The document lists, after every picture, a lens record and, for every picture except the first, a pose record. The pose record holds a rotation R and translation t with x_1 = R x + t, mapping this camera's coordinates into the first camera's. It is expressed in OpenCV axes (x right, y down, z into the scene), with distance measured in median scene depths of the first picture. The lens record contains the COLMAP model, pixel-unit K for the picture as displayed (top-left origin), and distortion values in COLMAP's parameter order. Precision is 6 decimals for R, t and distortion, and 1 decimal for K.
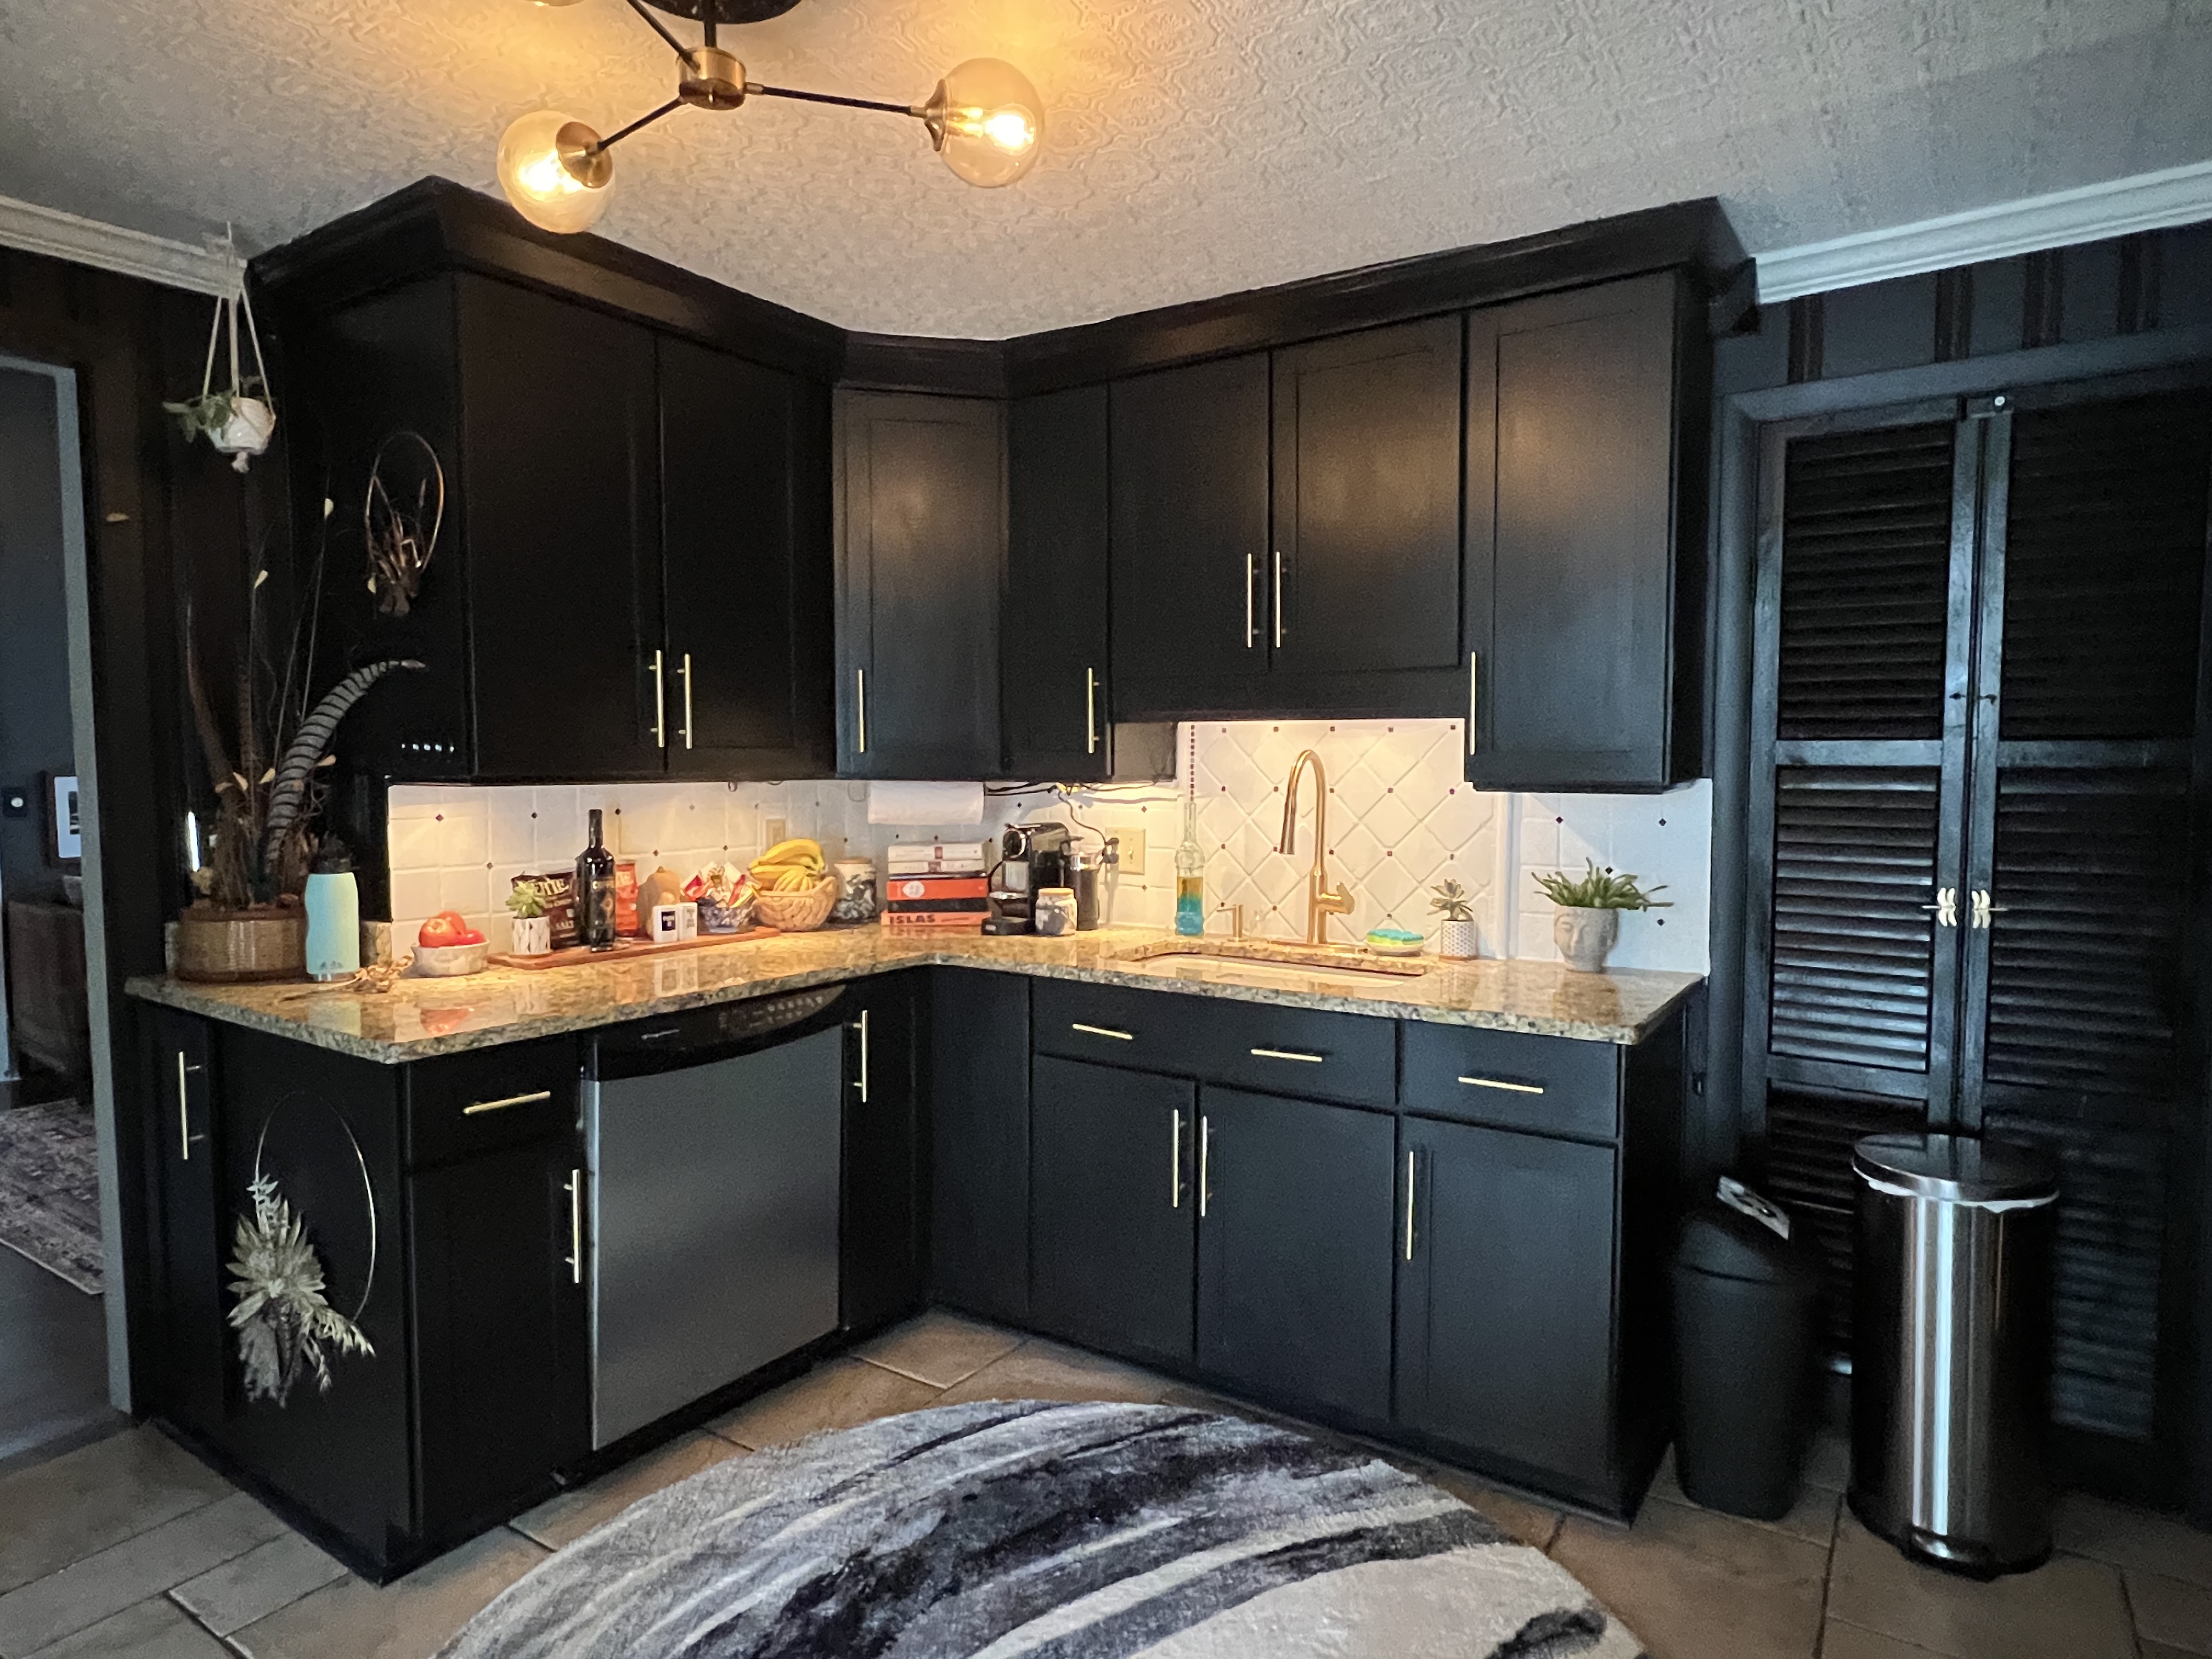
lens RADIAL K [[1282.4, 0, 1106.0], [0, 1282.4, 829.5], [0, 0, 1]] dist [-0.000913, -0.000341]
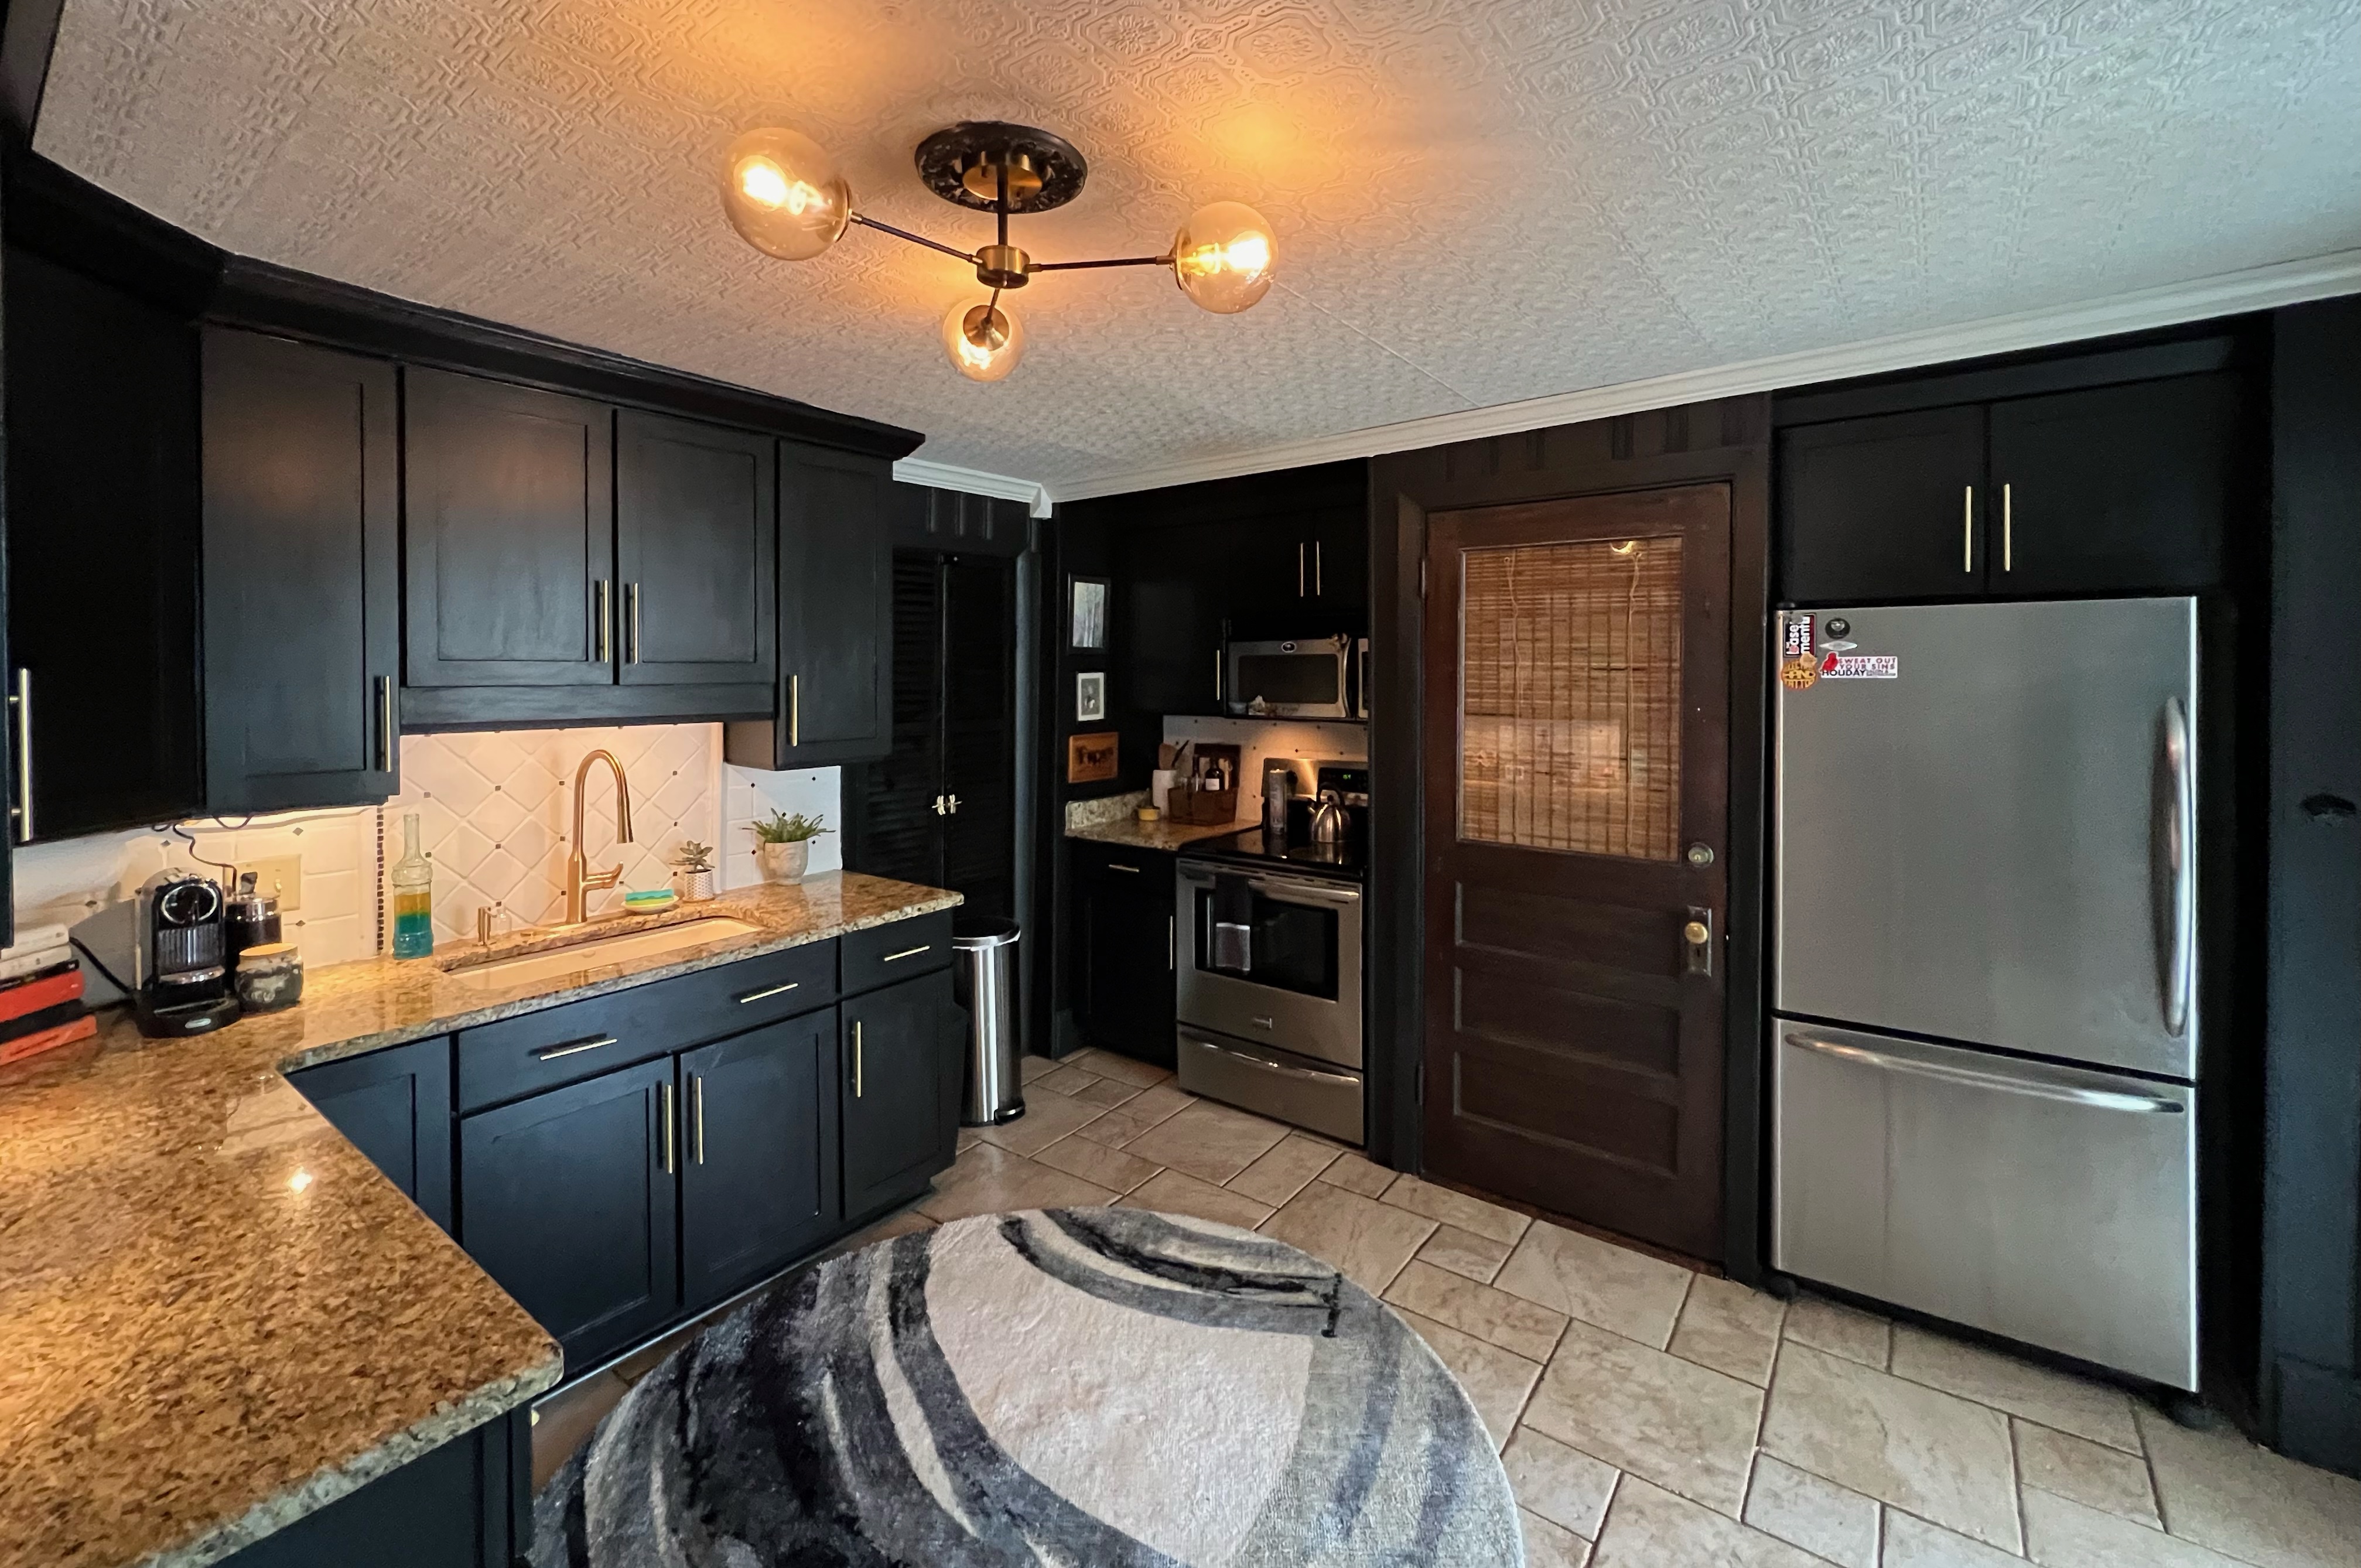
lens RADIAL K [[994.6, 0, 1183.5], [0, 994.6, 681.2], [0, 0, 1]] dist [0.000284, 0.000169]
pose [[0.051883, -0.013198, 0.998566, -0.887306], [0.061381, 0.998064, 0.010002, -0.127474], [-0.996765, 0.060774, 0.052593, 0.559644]]
